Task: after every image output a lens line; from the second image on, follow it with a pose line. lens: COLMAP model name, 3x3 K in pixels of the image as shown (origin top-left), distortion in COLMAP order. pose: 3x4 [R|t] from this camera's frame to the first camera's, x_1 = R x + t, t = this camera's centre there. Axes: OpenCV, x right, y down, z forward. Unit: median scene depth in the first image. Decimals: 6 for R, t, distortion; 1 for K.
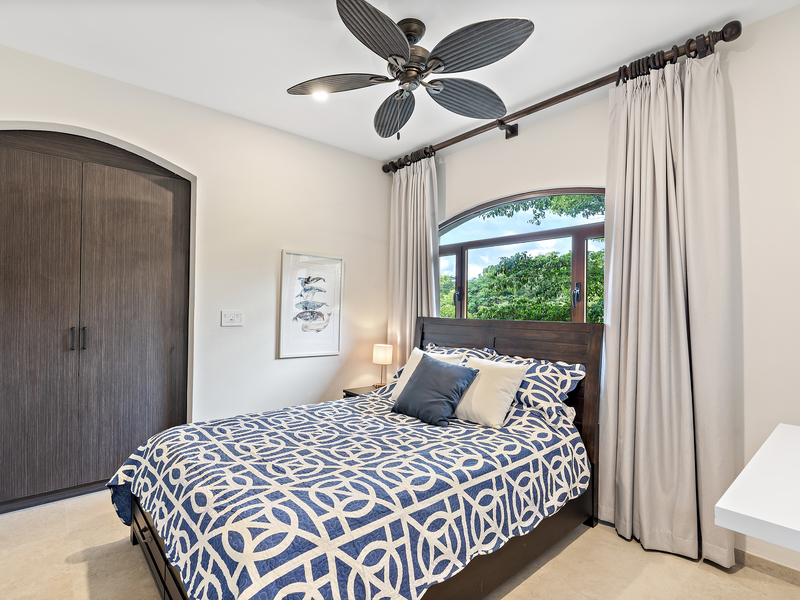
lens RADIAL K [[416.9, 0, 399.1], [0, 416.9, 296.7], [0, 0, 1]] dist [-0.003514, 0.001907]
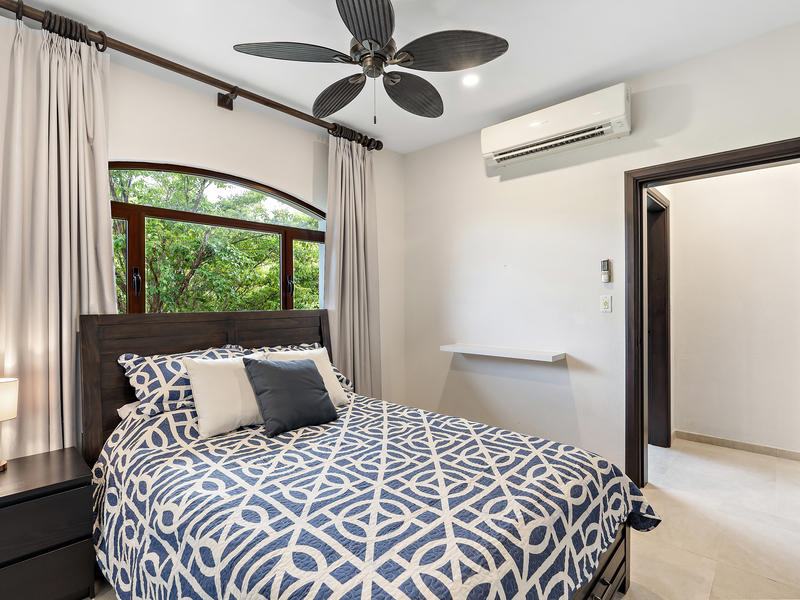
lens RADIAL K [[416.9, 0, 399.1], [0, 416.9, 296.7], [0, 0, 1]] dist [-0.003514, 0.001907]
pose [[-0.130050, -0.000609, 0.991507, -0.834125], [-0.019644, 0.999805, -0.001962, 0.022023], [-0.991313, -0.019732, -0.130037, 0.927043]]
